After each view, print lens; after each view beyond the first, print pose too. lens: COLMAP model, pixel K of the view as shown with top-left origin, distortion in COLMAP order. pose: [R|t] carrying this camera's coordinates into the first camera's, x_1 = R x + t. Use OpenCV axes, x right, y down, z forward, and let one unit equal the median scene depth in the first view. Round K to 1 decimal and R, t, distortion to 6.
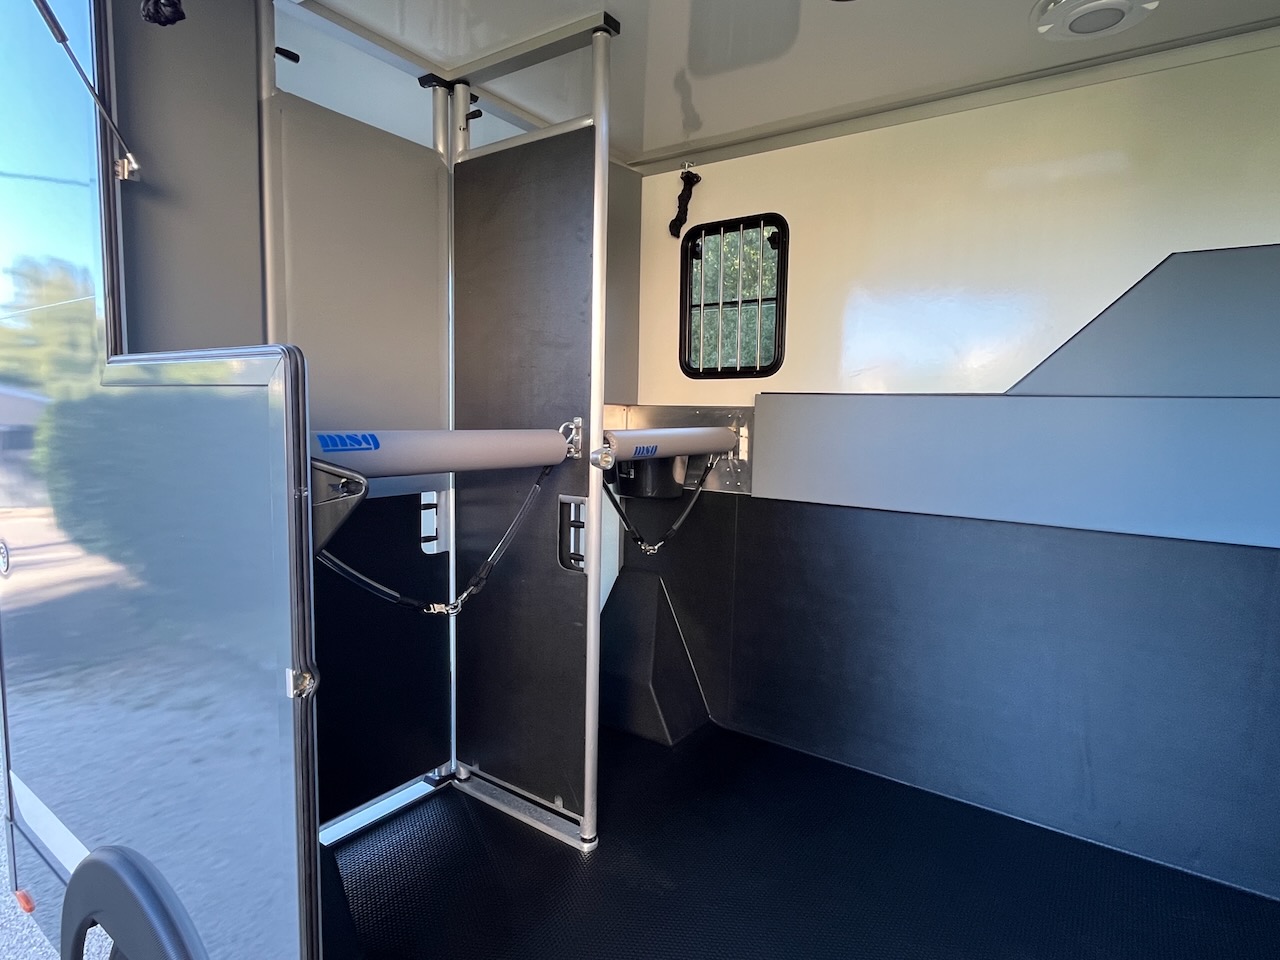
lens RADIAL K [[698.3, 0, 640.0], [0, 698.3, 480.0], [0, 0, 1]] dist [-0.000406, -0.001429]
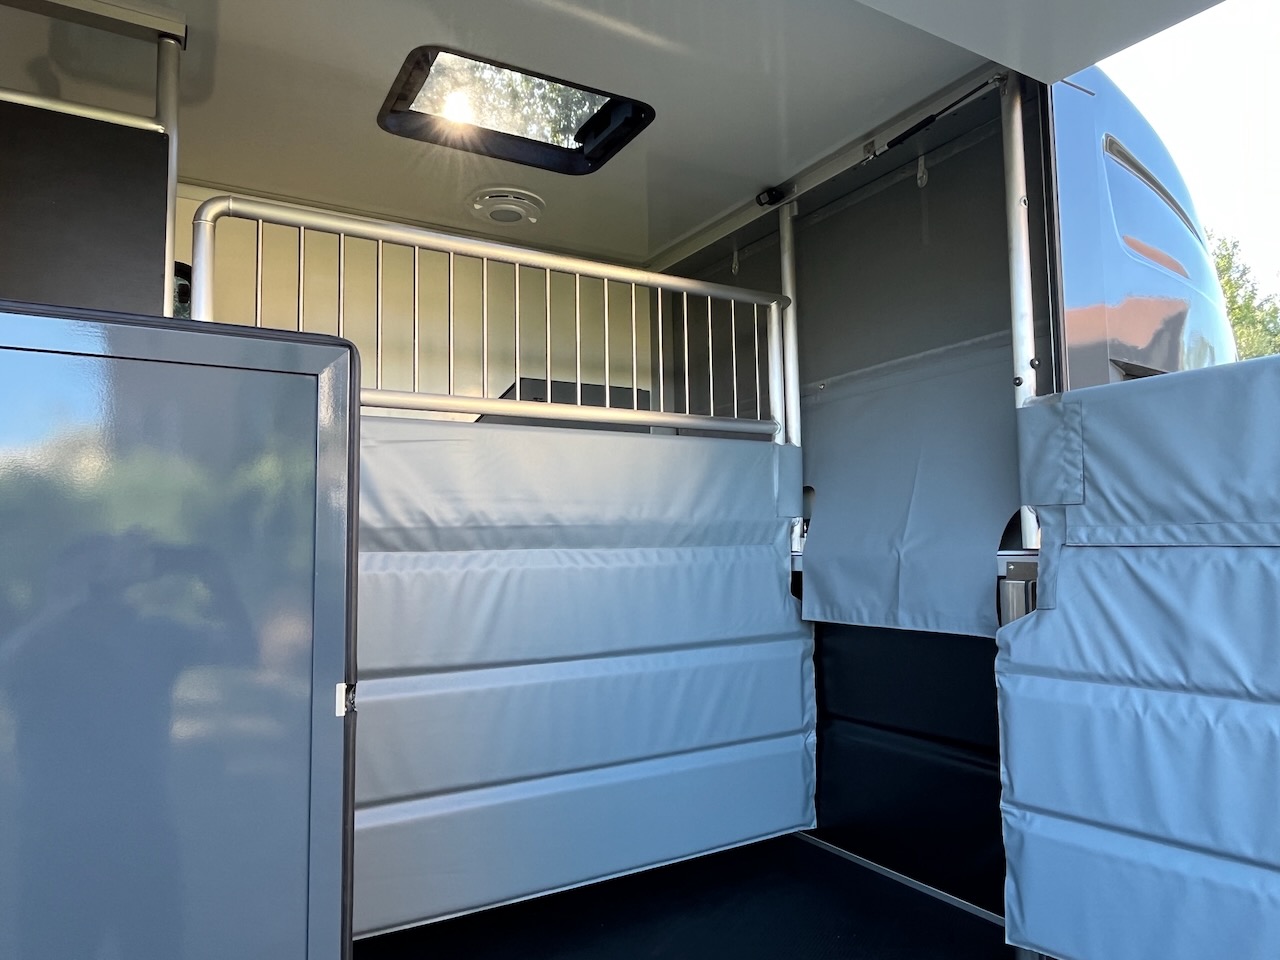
lens RADIAL K [[847.8, 0, 640.0], [0, 847.8, 480.0], [0, 0, 1]] dist [-0.002235, -0.000595]
pose [[0.407973, 0.044410, 0.911913, -0.689603], [0.109902, 0.989165, -0.097340, 0.080698], [-0.906355, 0.139933, 0.398671, 0.084929]]
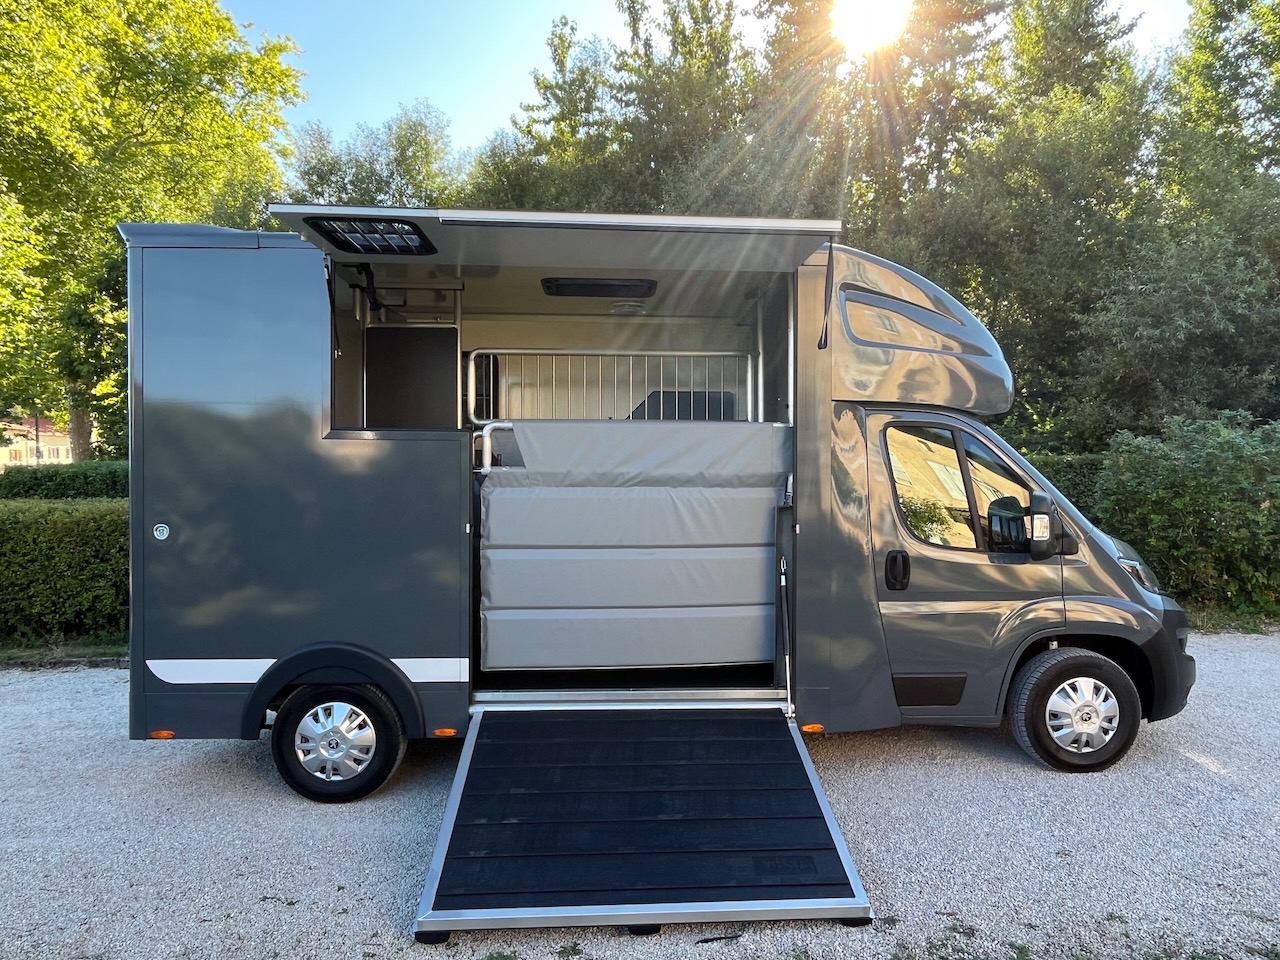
lens RADIAL K [[847.8, 0, 640.0], [0, 847.8, 480.0], [0, 0, 1]] dist [-0.002235, -0.000595]
pose [[0.784973, -0.024335, 0.619051, -1.197976], [0.074206, 0.995728, -0.054952, 0.174742], [-0.615069, 0.089073, 0.783426, -1.373014]]
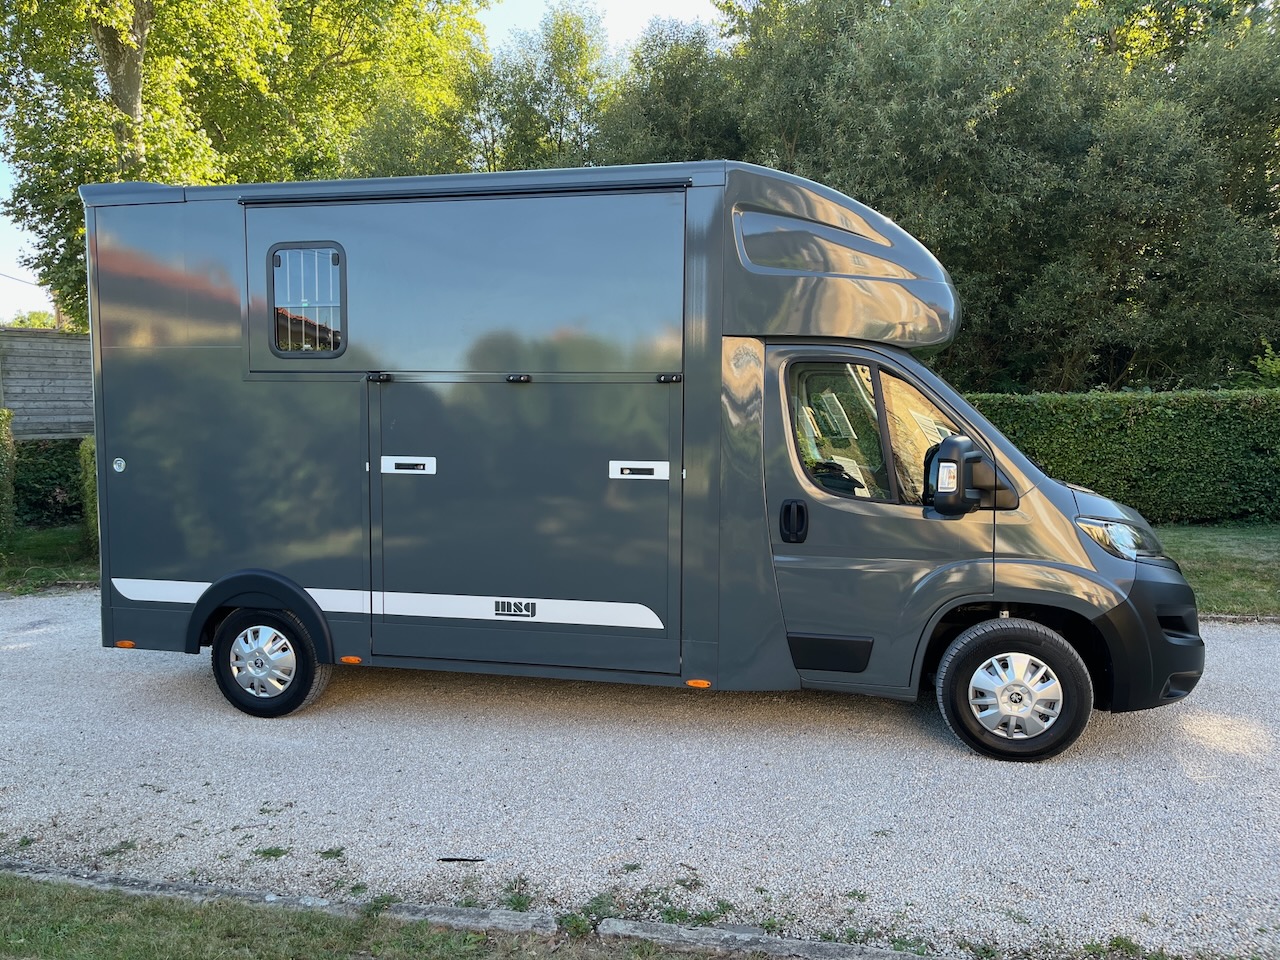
lens RADIAL K [[975.9, 0, 640.0], [0, 975.9, 480.0], [0, 0, 1]] dist [0.062429, -0.082000]
pose [[0.926295, -0.046116, 0.373966, -0.545879], [0.052758, 0.998579, -0.007536, 0.235102], [-0.373087, 0.026710, 0.927412, -2.029861]]
